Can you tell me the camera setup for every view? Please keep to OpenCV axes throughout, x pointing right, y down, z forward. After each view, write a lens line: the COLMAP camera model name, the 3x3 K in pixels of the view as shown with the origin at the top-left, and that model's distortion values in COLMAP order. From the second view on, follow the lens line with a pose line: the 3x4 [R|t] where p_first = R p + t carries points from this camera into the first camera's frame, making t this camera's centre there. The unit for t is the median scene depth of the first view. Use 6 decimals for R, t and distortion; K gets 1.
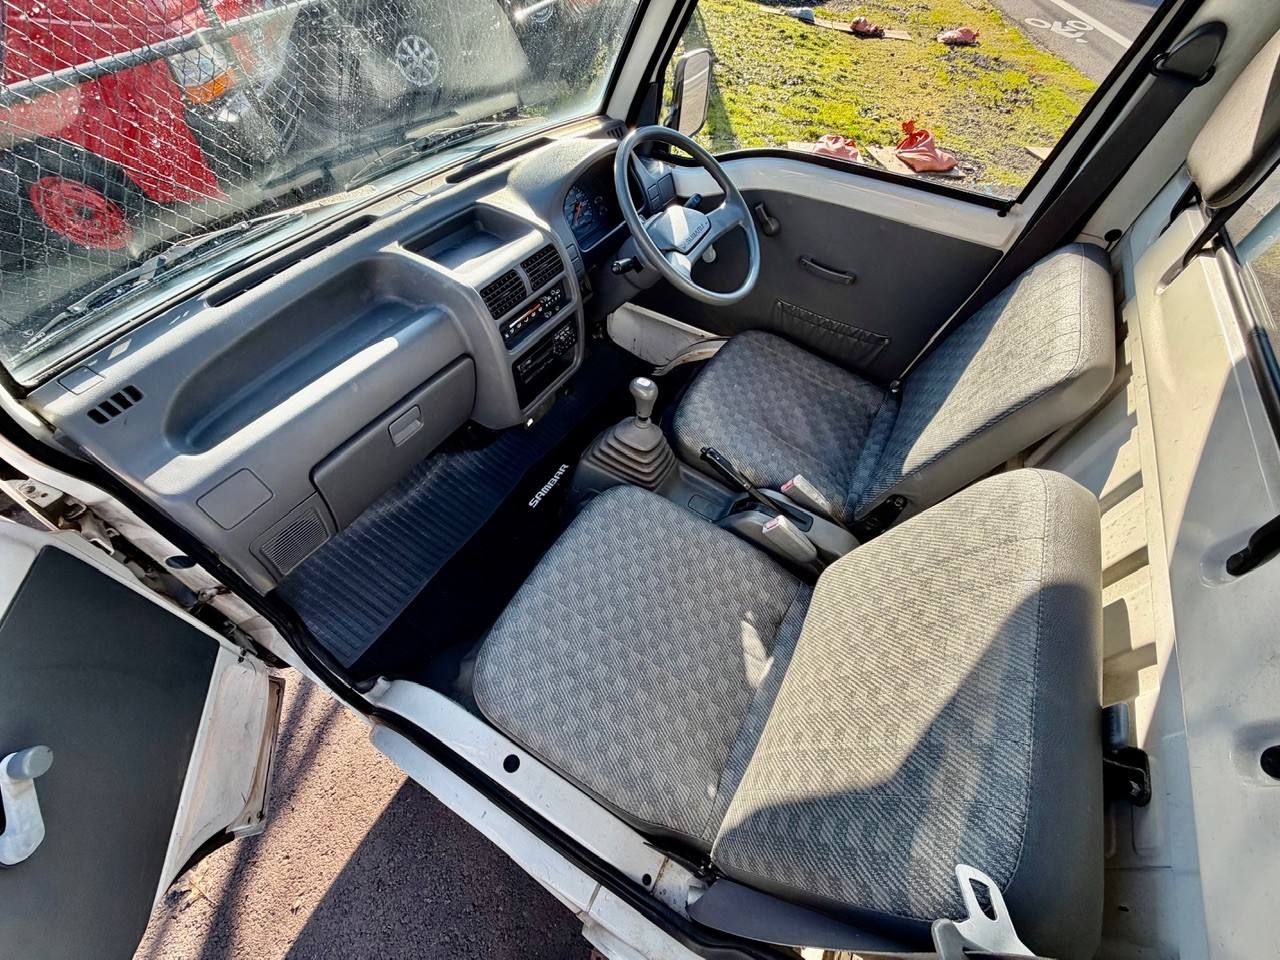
lens RADIAL K [[499.3, 0, 640.0], [0, 499.3, 480.0], [0, 0, 1]] dist [0.008165, 0.000168]
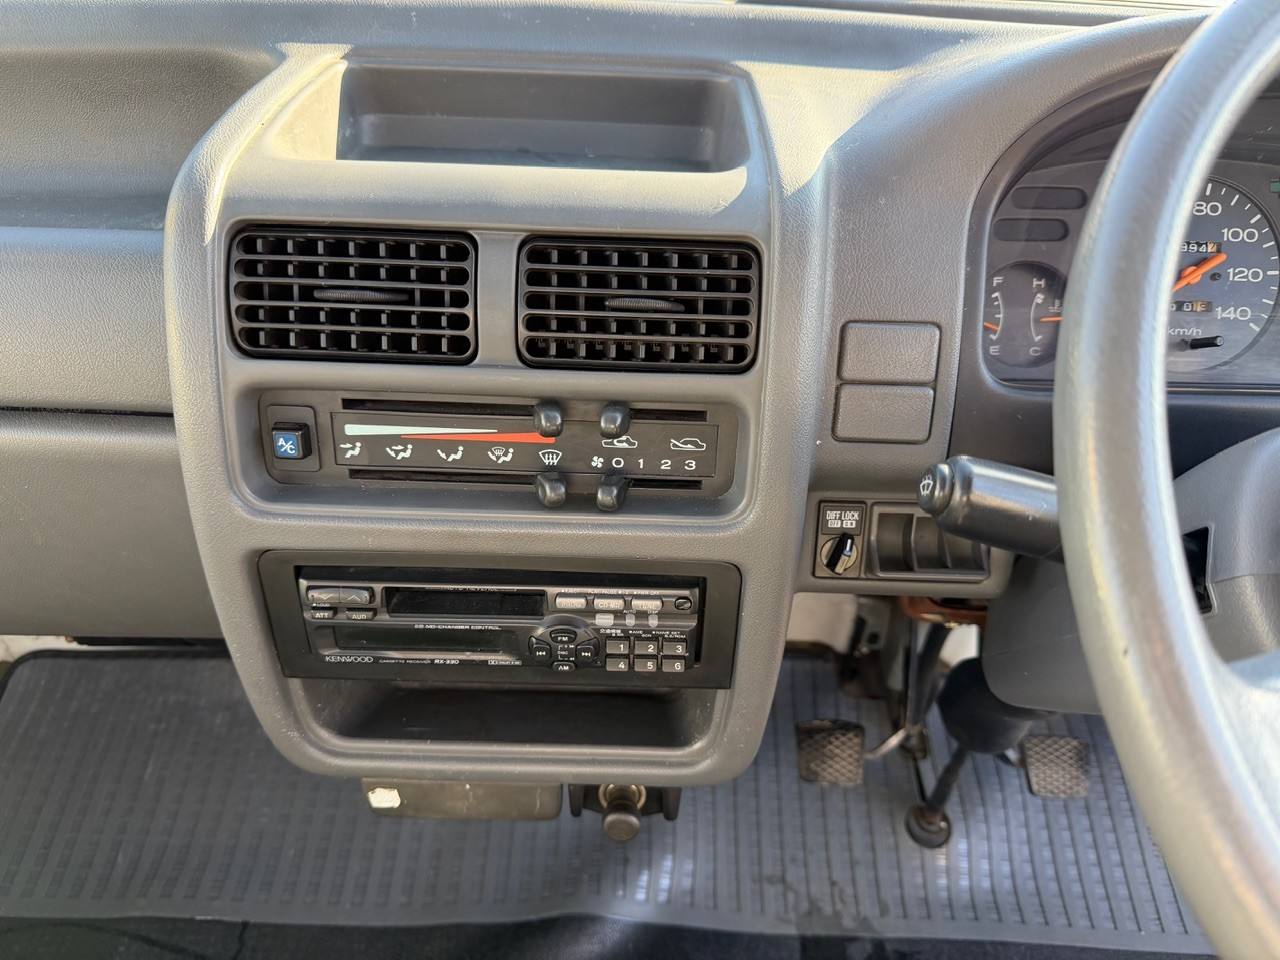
lens RADIAL K [[891.3, 0, 640.0], [0, 891.3, 480.0], [0, 0, 1]] dist [0.085592, -0.160501]
pose [[0.492586, 0.467593, -0.733973, 0.117209], [-0.682783, 0.730585, 0.007204, -0.367969], [0.539598, 0.497596, 0.679141, 0.767896]]
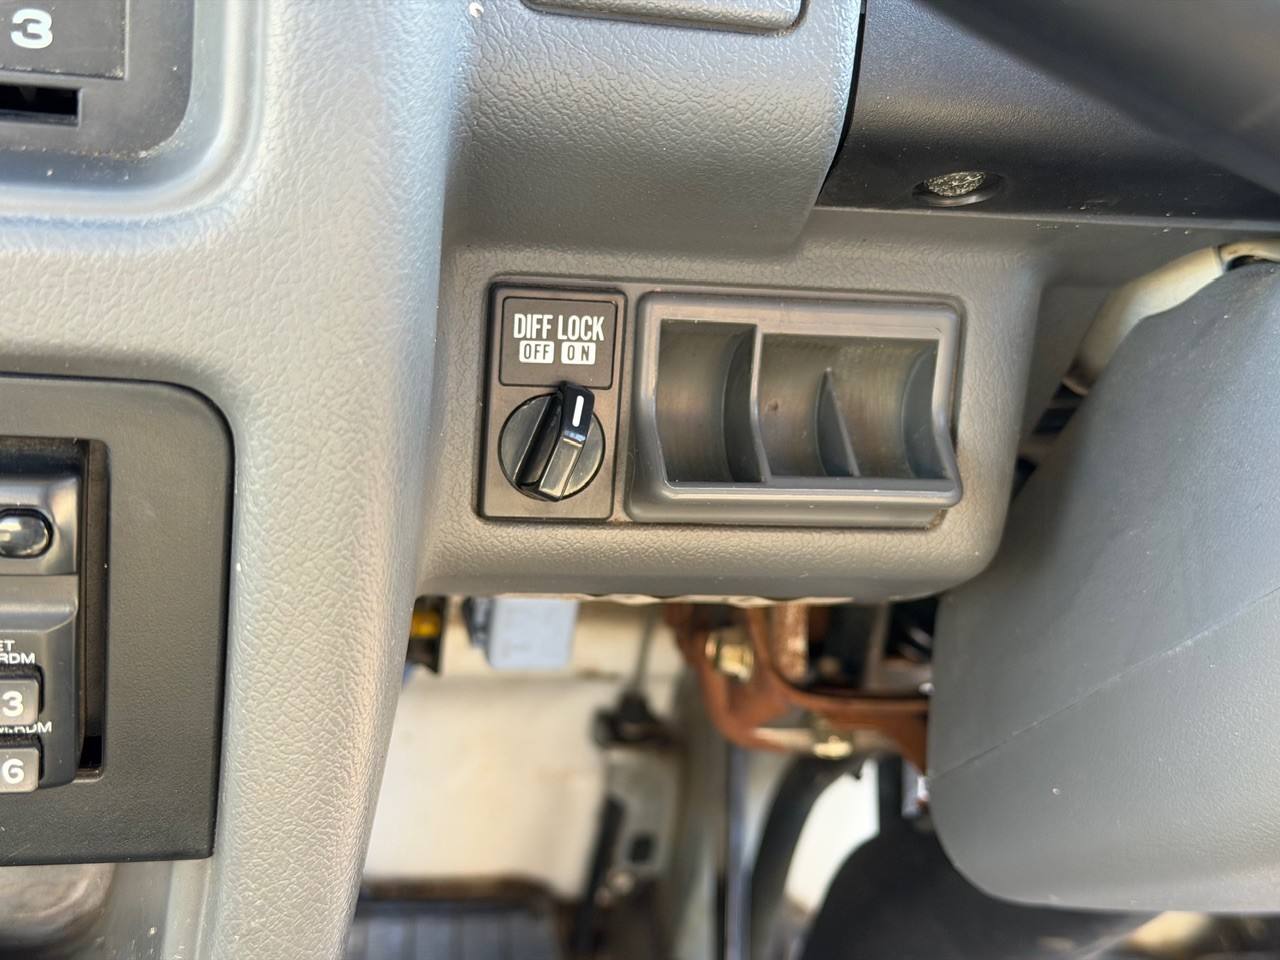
lens RADIAL K [[1863.6, 0, 640.0], [0, 1863.6, 480.0], [0, 0, 1]] dist [0.281078, 0.004607]
pose [[0.676367, 0.413764, -0.609367, 0.058640], [-0.643368, 0.734670, -0.215261, -0.340374], [0.358616, 0.537643, 0.763109, 0.918743]]
